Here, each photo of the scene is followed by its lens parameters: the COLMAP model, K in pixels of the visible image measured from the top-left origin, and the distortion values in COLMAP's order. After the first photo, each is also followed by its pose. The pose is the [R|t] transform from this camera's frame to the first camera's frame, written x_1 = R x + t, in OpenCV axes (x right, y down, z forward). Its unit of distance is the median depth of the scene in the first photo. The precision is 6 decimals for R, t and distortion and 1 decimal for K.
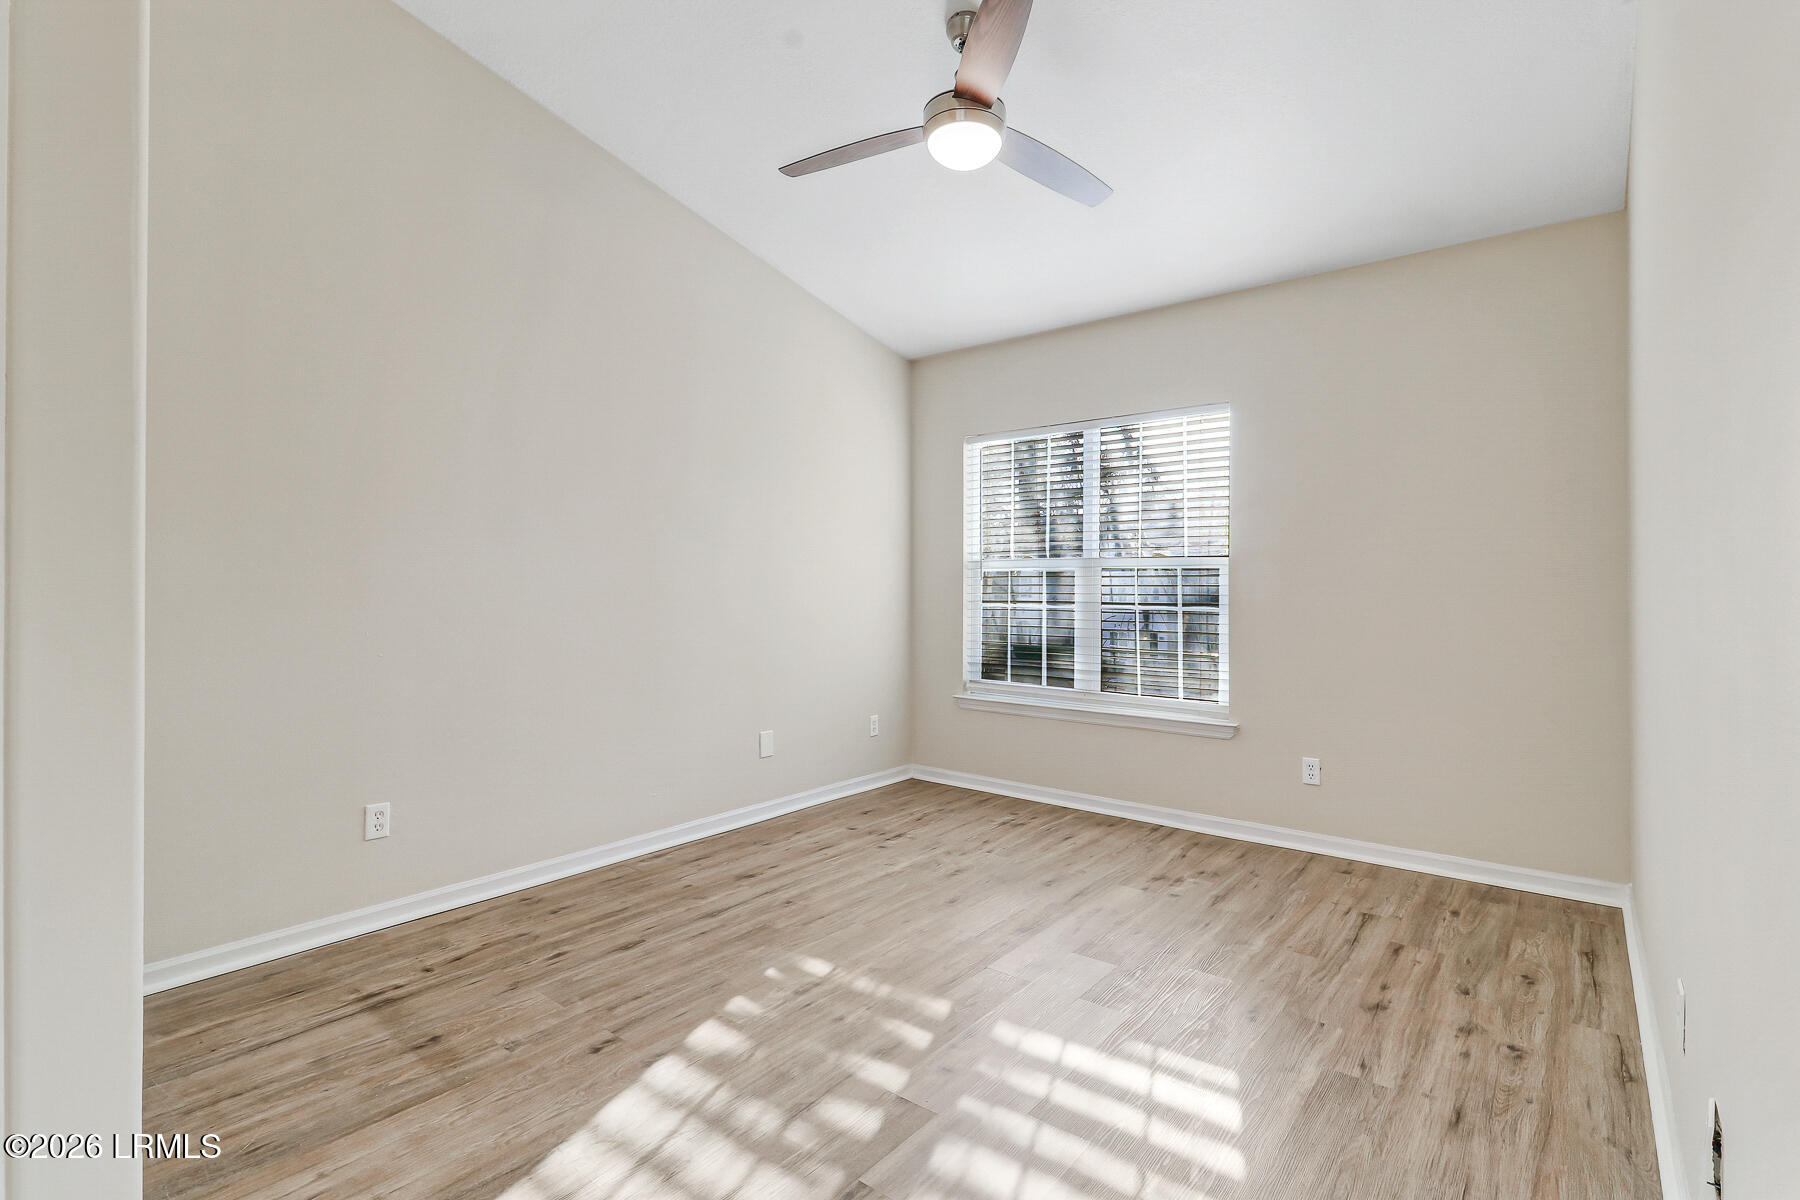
lens RADIAL K [[827.9, 0, 913.1], [0, 827.9, 586.0], [0, 0, 1]] dist [0.018863, -0.012071]
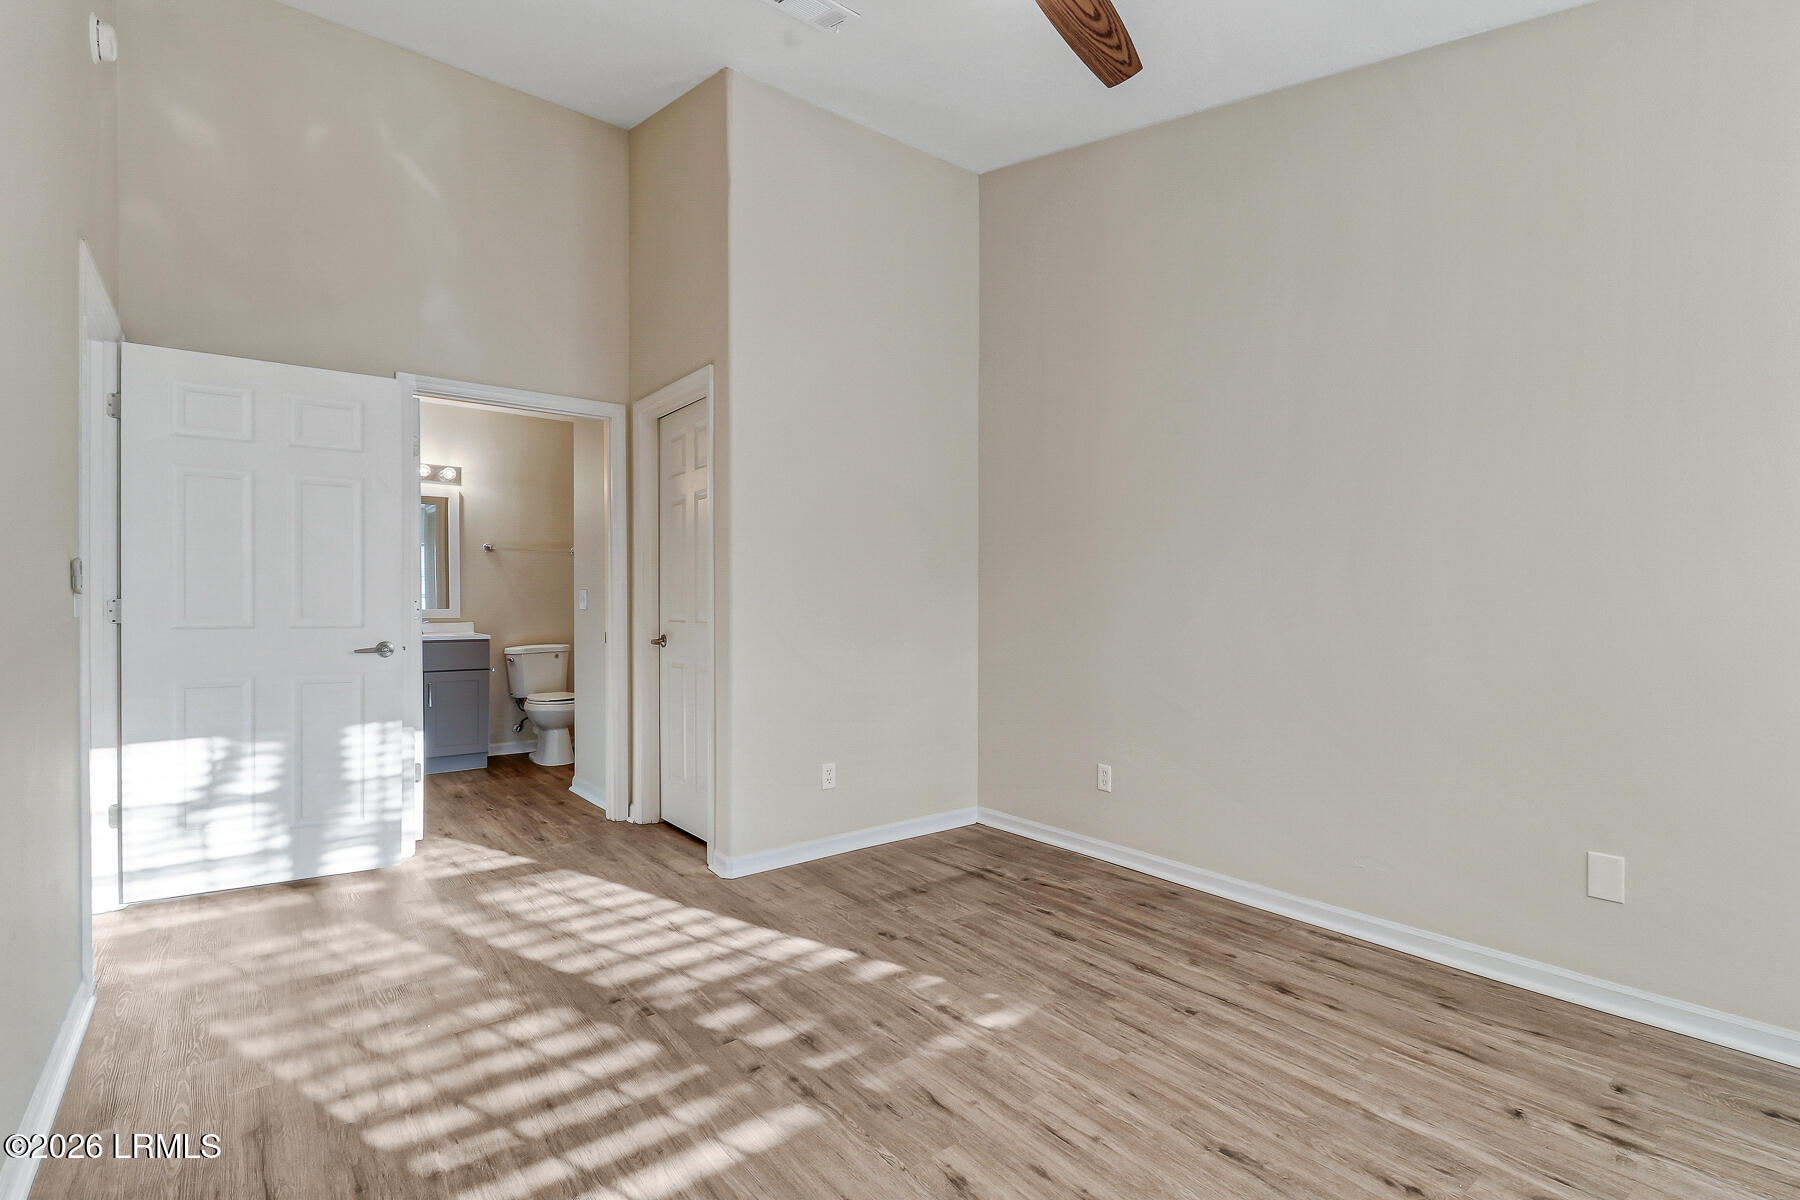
lens RADIAL K [[839.6, 0, 913.0], [0, 839.6, 613.2], [0, 0, 1]] dist [0.019101, -0.015381]
pose [[-0.226946, 0.013048, -0.973820, 0.777131], [0.007158, 0.999906, 0.011730, 0.006593], [0.973881, -0.004308, -0.227018, 1.104300]]
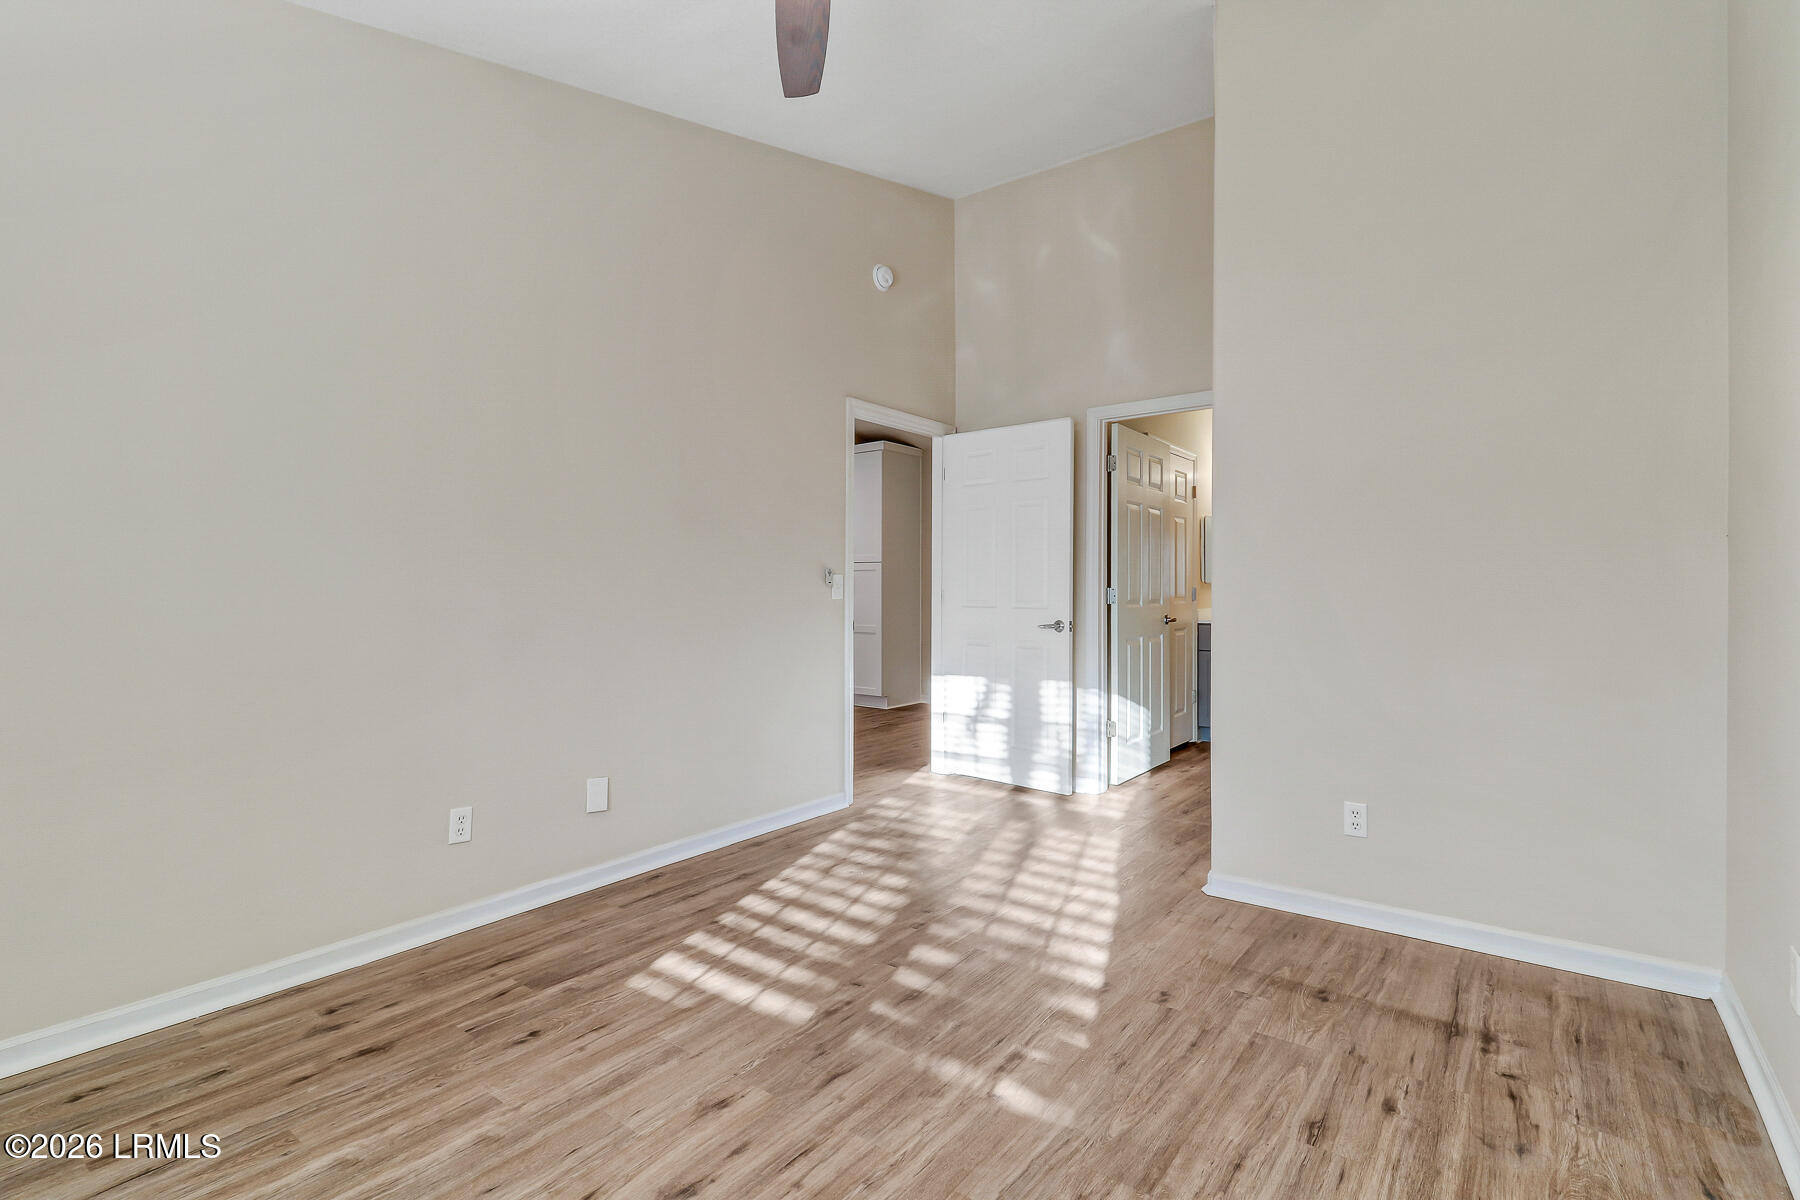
lens RADIAL K [[839.6, 0, 913.0], [0, 839.6, 613.2], [0, 0, 1]] dist [0.019101, -0.015381]
pose [[-0.999731, 0.001980, -0.023108, -0.009833], [0.001484, 0.999769, 0.021448, 0.011546], [0.023145, 0.021408, -0.999503, 1.716904]]
